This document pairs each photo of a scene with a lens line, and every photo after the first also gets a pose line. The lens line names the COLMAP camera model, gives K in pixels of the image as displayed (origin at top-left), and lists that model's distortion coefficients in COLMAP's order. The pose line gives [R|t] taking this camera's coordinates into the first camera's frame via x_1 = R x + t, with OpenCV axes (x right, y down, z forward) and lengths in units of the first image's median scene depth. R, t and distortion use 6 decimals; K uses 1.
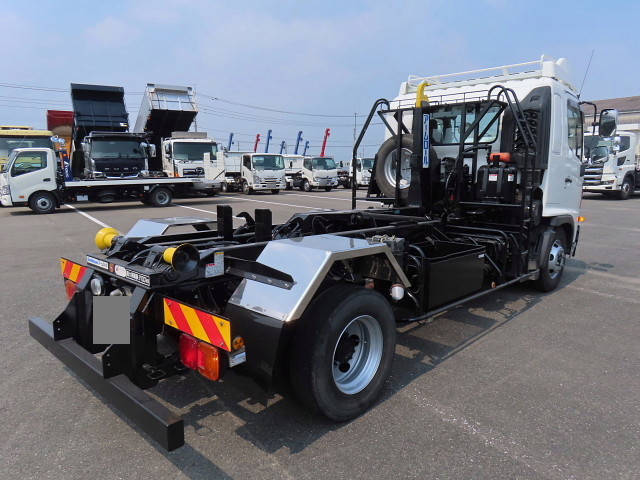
lens RADIAL K [[467.9, 0, 315.9], [0, 467.9, 240.9], [0, 0, 1]] dist [0.003240, 0.001201]
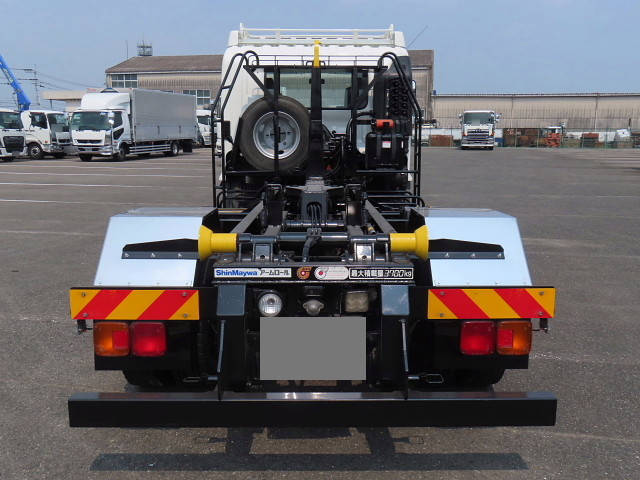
lens RADIAL K [[614.8, 0, 316.7], [0, 614.8, 240.7], [0, 0, 1]] dist [-0.020893, 0.000000]
pose [[0.715638, -0.122498, 0.687646, -0.627562], [0.109257, 0.992014, 0.063014, -0.030686], [-0.689874, 0.030035, 0.723307, 0.163896]]
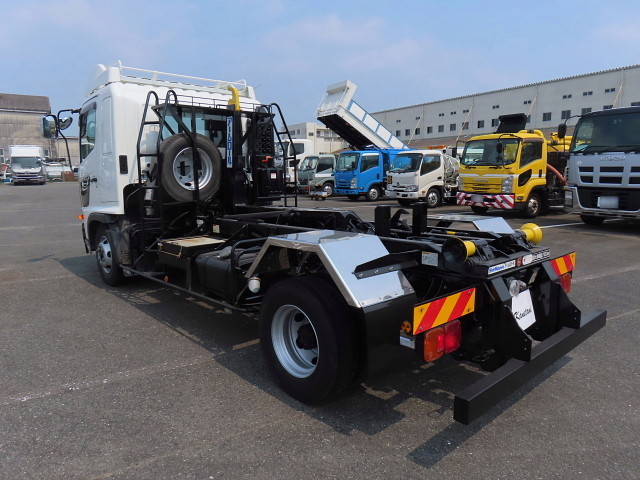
lens RADIAL K [[467.9, 0, 319.1], [0, 467.9, 242.7], [0, 0, 1]] dist [0.003240, 0.001201]
pose [[0.057998, -0.158505, 0.985653, -0.858974], [0.159817, 0.976056, 0.147558, -0.121528], [-0.985441, 0.148967, 0.081941, 0.780965]]
